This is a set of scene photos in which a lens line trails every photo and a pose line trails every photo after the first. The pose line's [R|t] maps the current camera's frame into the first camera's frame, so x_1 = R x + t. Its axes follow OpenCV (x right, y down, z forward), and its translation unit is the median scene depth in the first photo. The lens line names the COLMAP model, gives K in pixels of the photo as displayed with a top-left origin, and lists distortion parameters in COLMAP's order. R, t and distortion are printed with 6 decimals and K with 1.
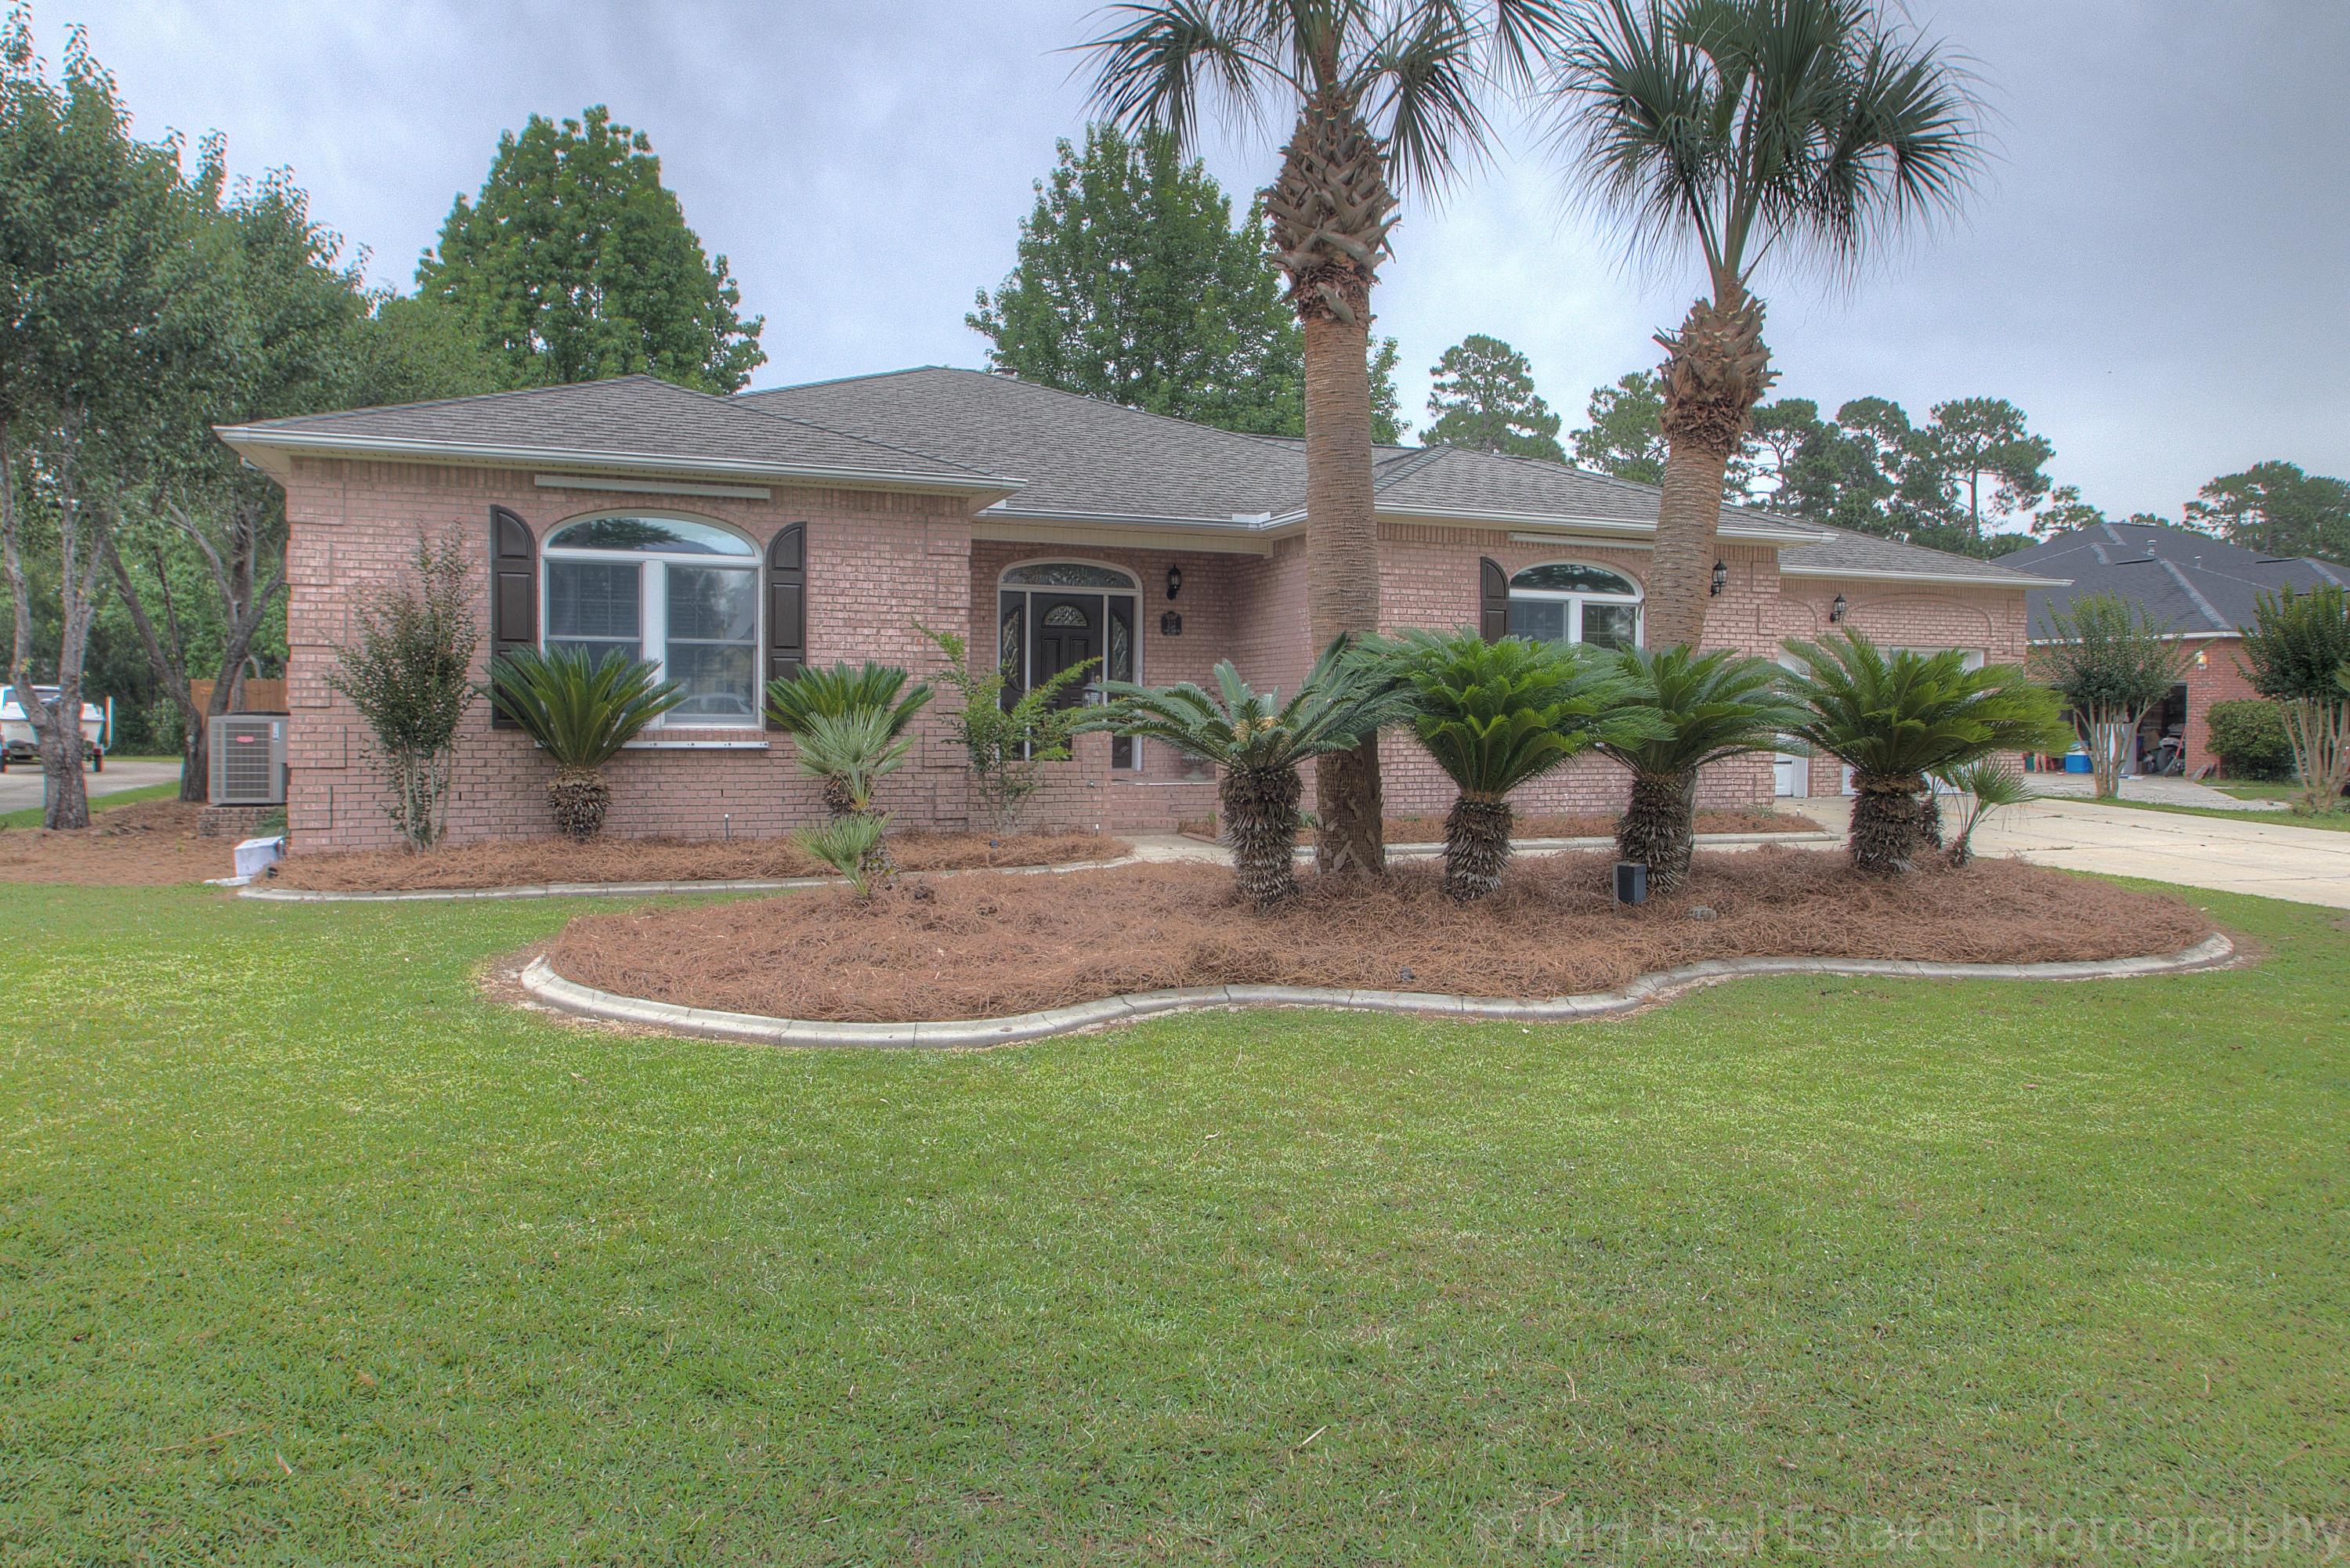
lens RADIAL K [[1429.2, 0, 1159.2], [0, 1429.2, 753.1], [0, 0, 1]] dist [-0.011079, -0.003428]
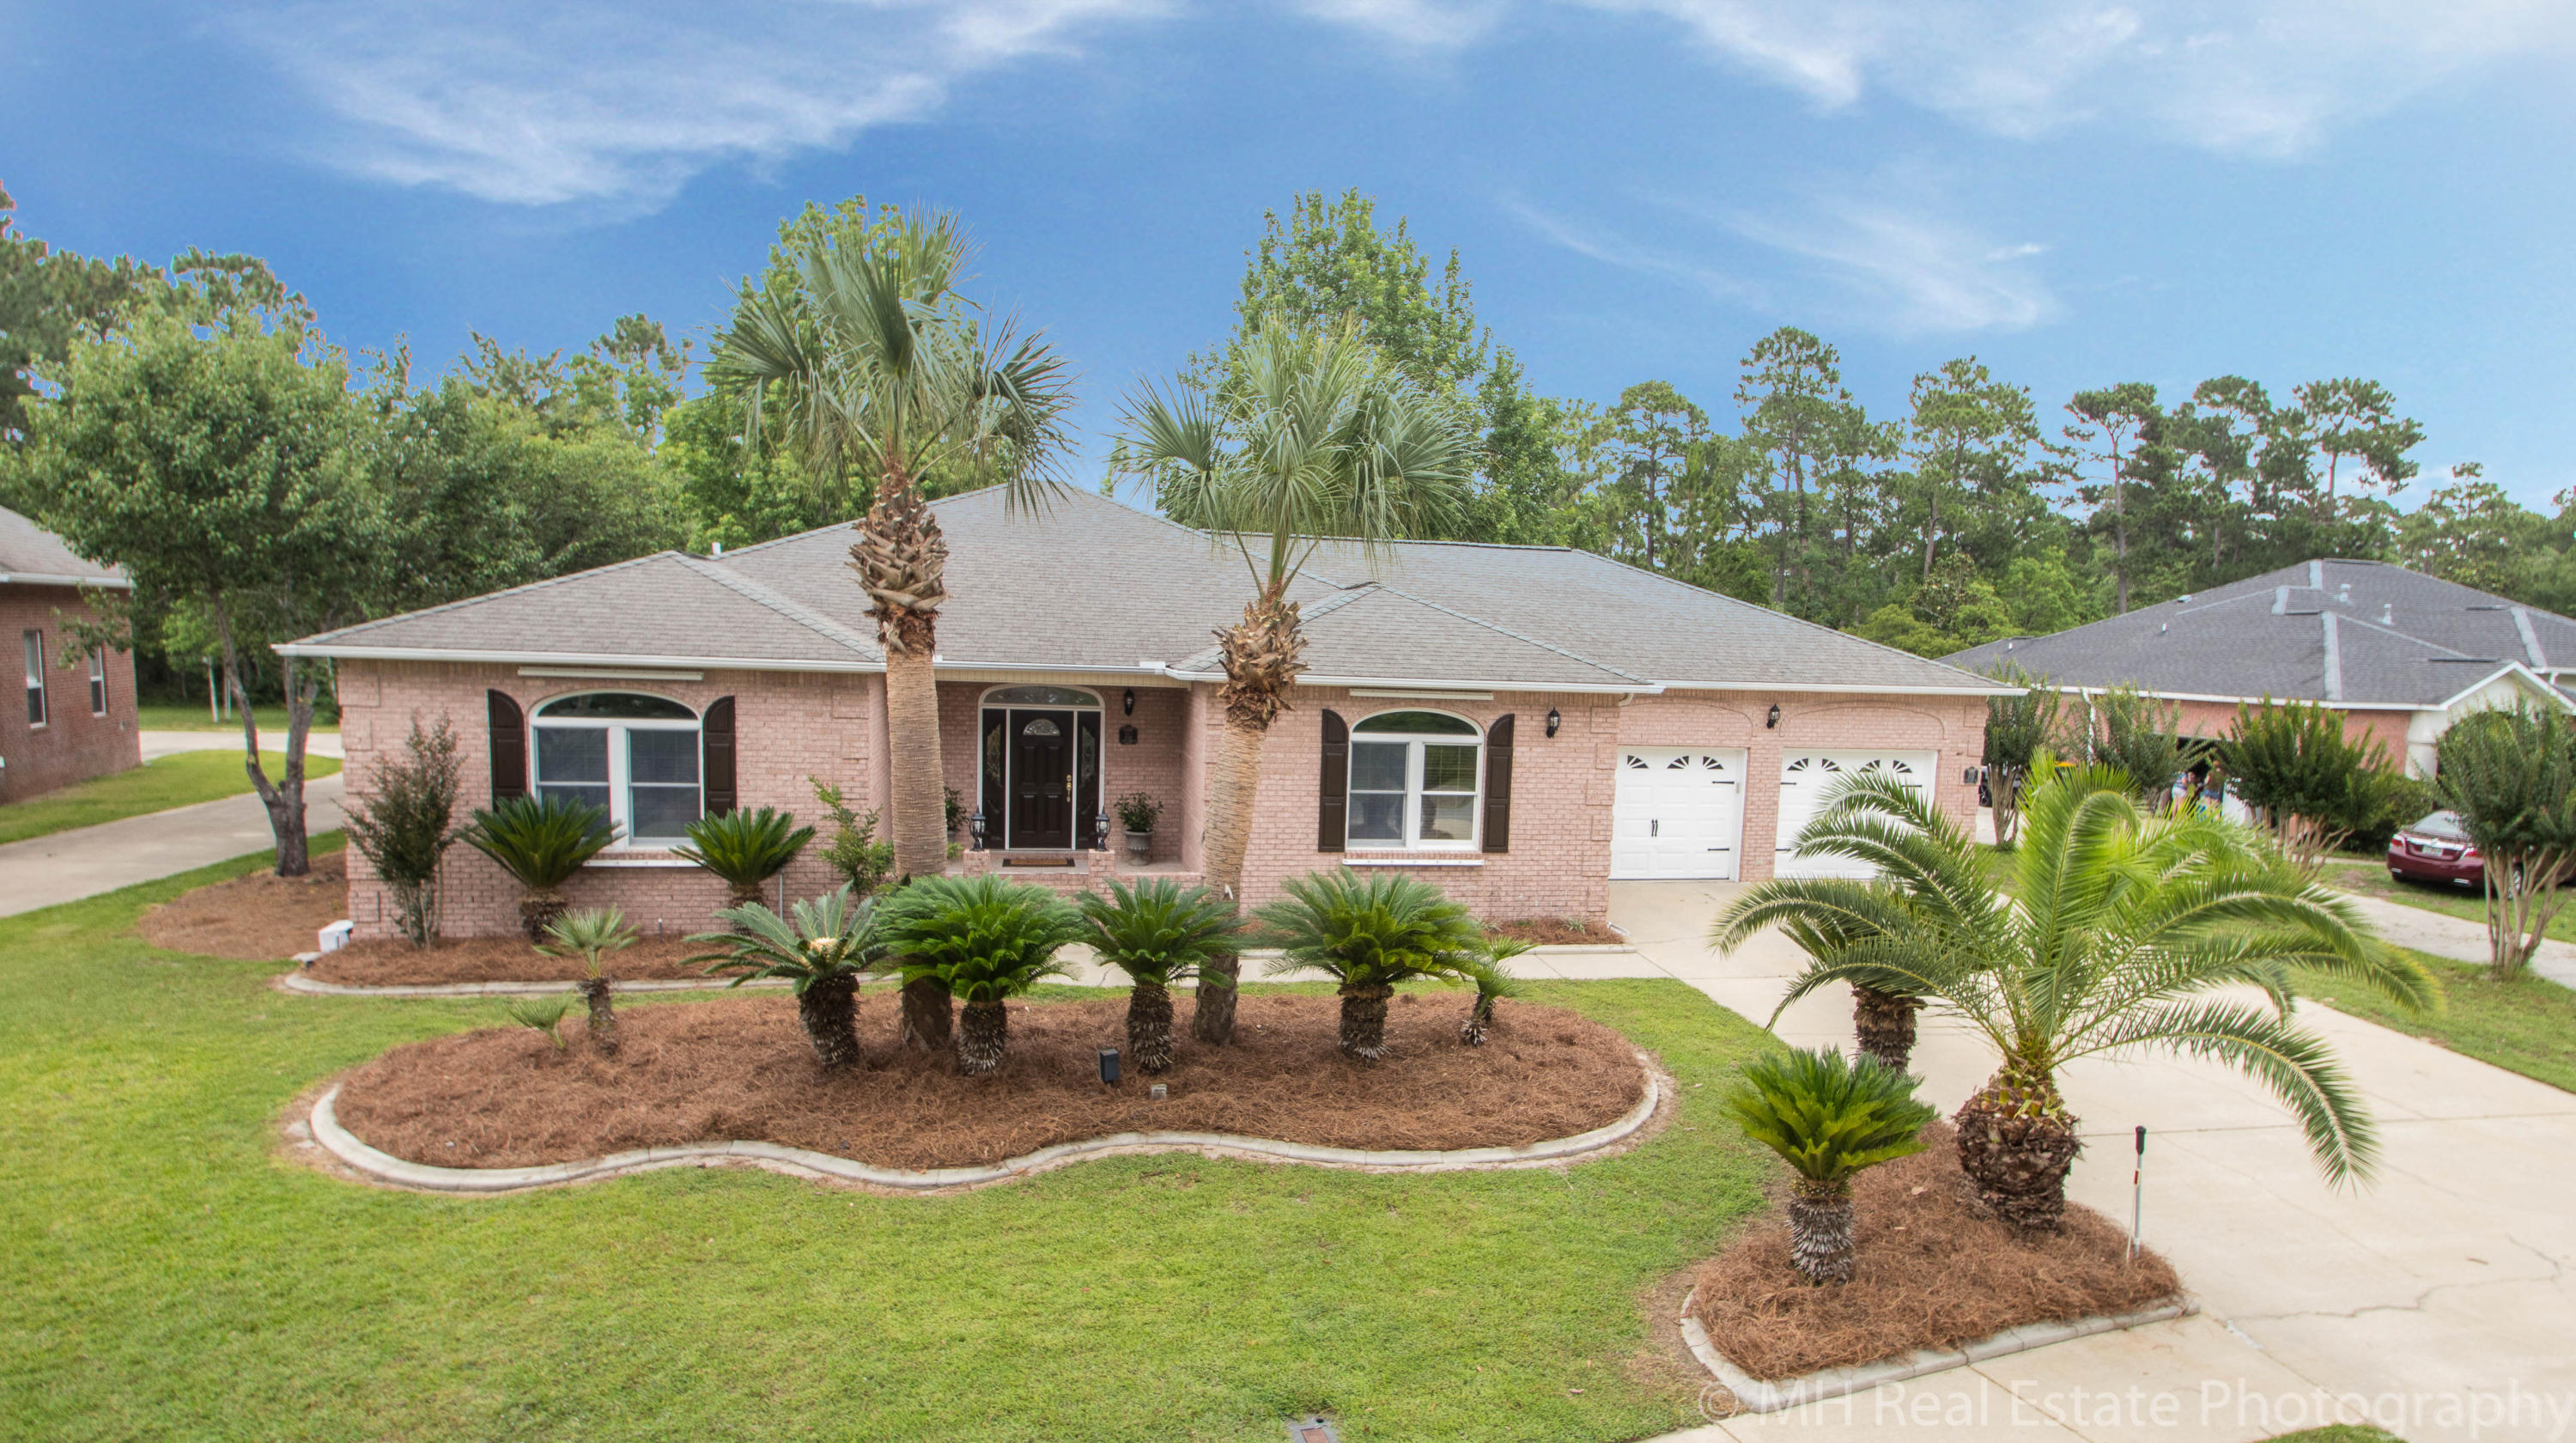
lens RADIAL K [[1326.0, 0, 1354.6], [0, 1326.0, 798.1], [0, 0, 1]] dist [0.025532, -0.017802]
pose [[0.988287, 0.044800, -0.145884, 0.484579], [-0.032561, 0.995829, 0.085230, -0.183806], [0.149093, -0.079481, 0.985624, -0.131835]]
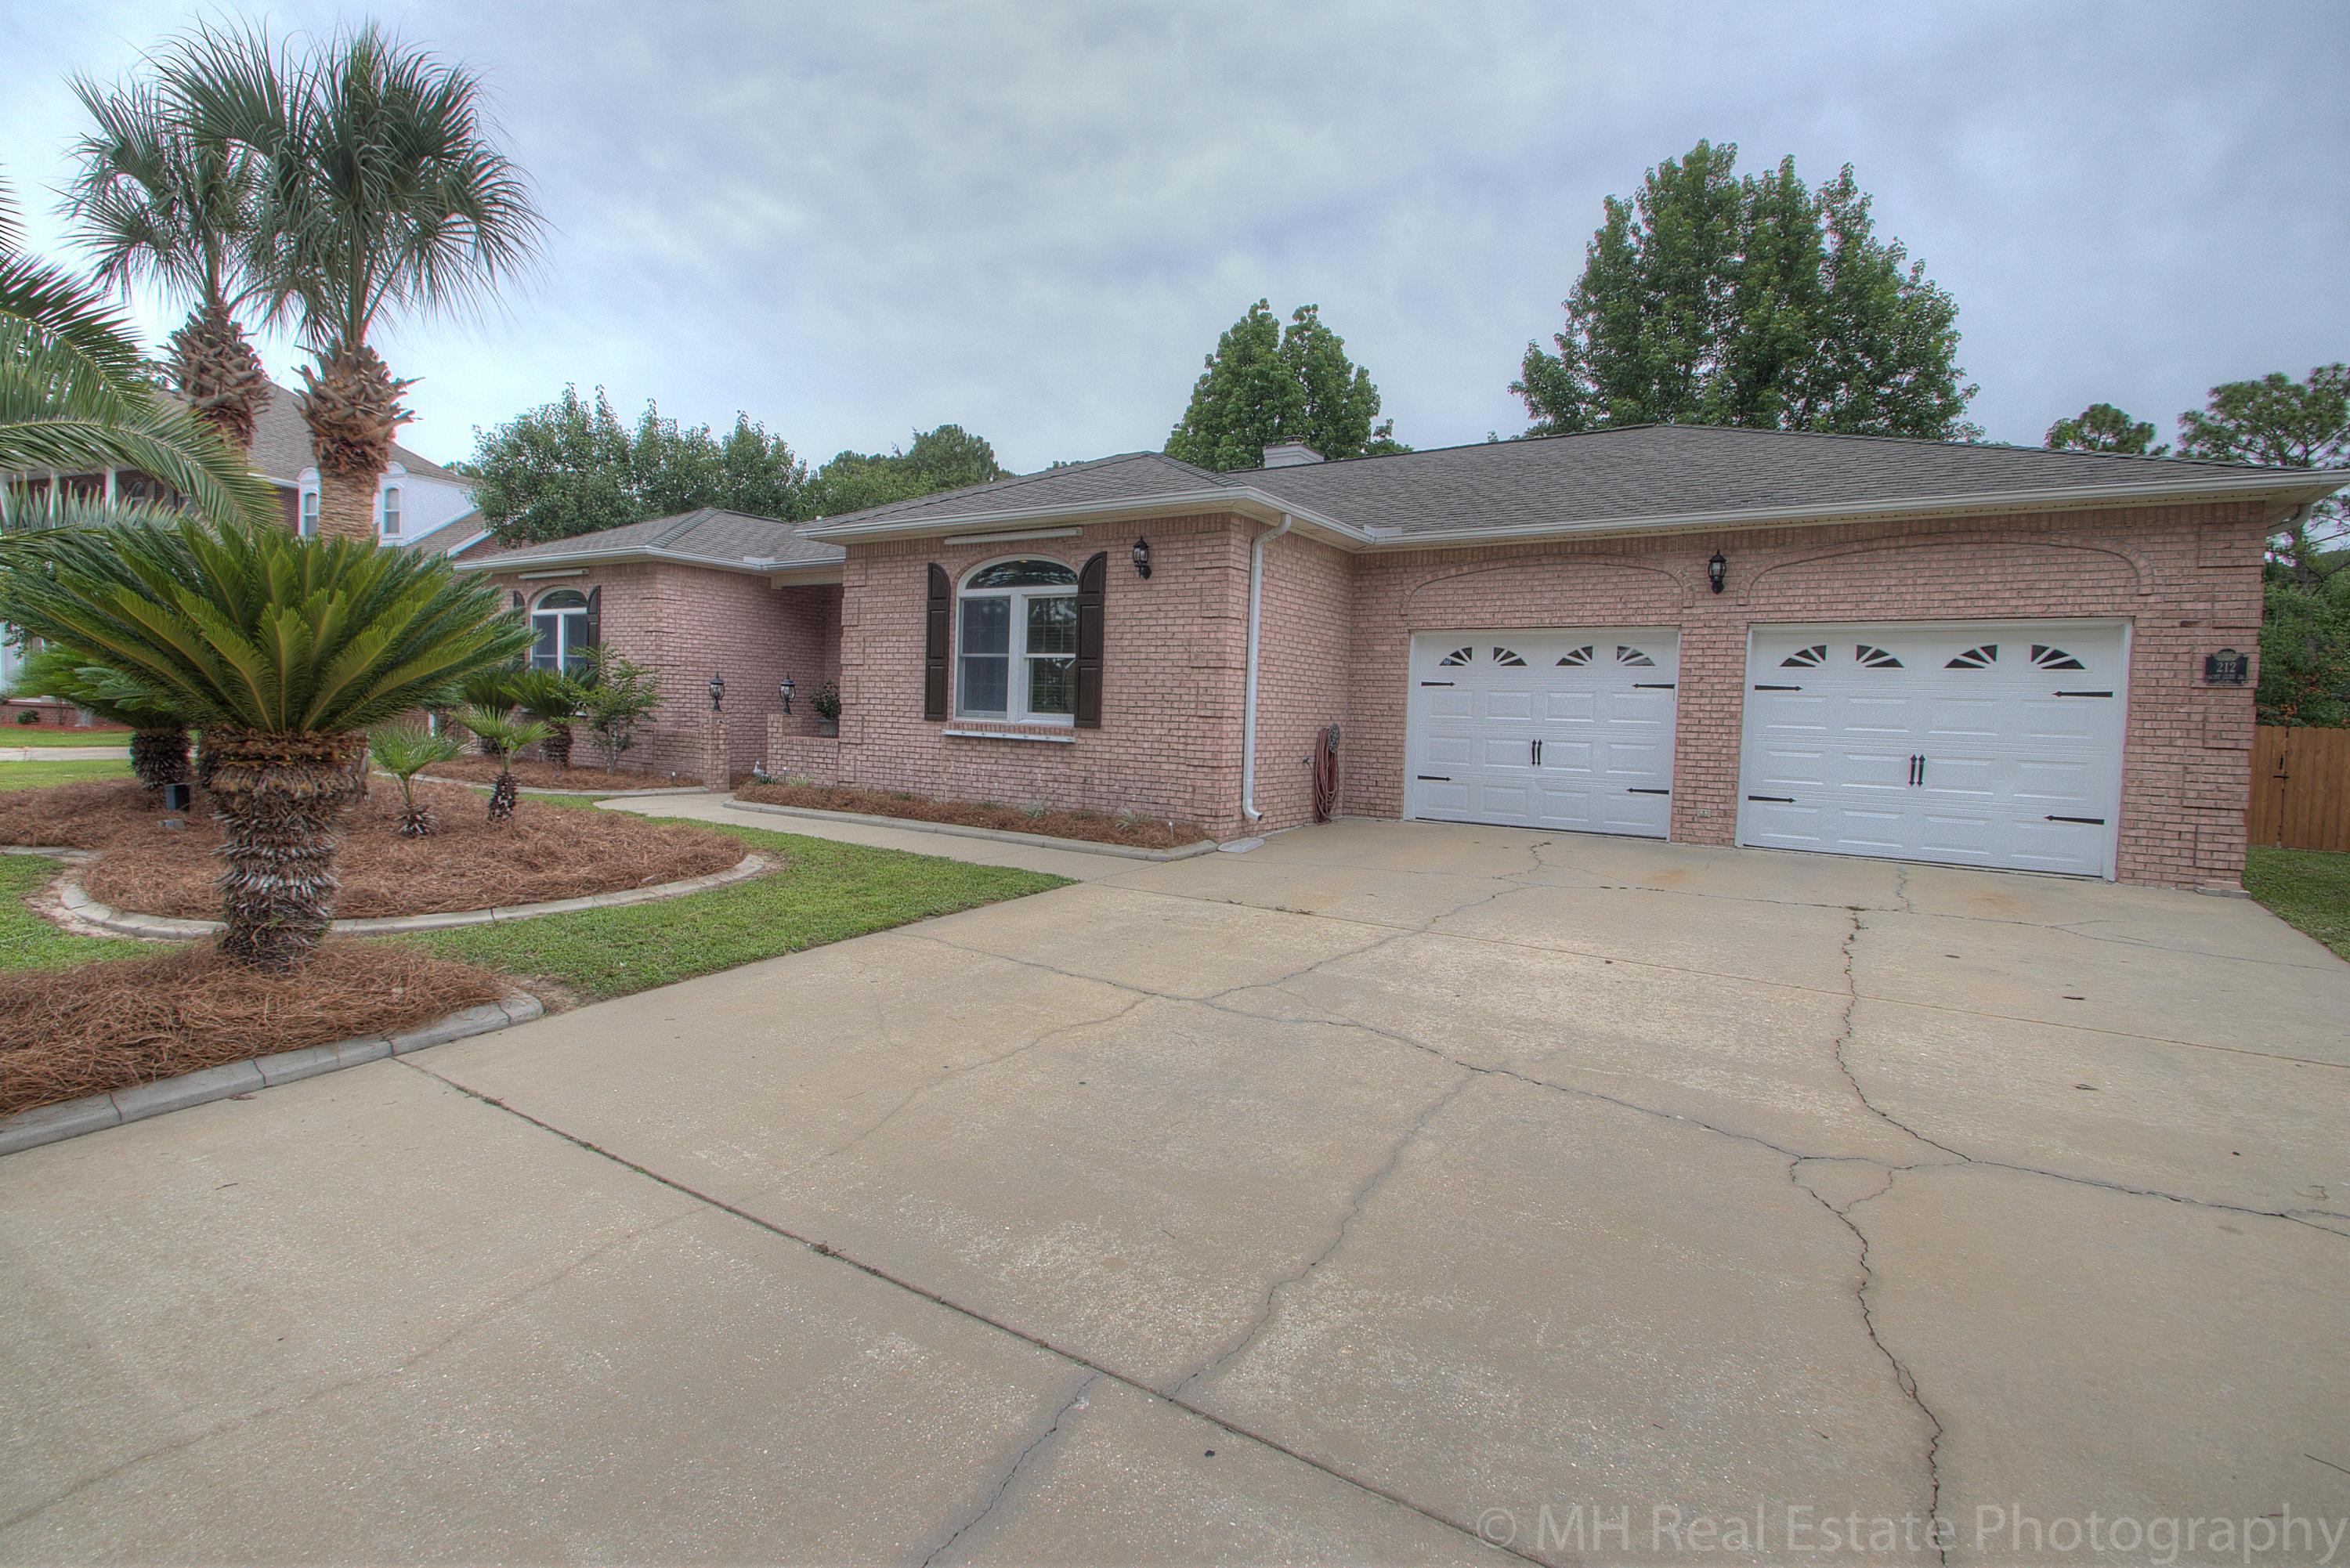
lens RADIAL K [[1055.7, 0, 1175.0], [0, 1055.7, 784.0], [0, 0, 1]] dist [0.001992, 0.000107]
pose [[0.589194, 0.066134, -0.805281, 1.169034], [-0.051563, 0.997691, 0.044209, -0.013522], [0.806345, 0.015475, 0.591243, 0.773931]]
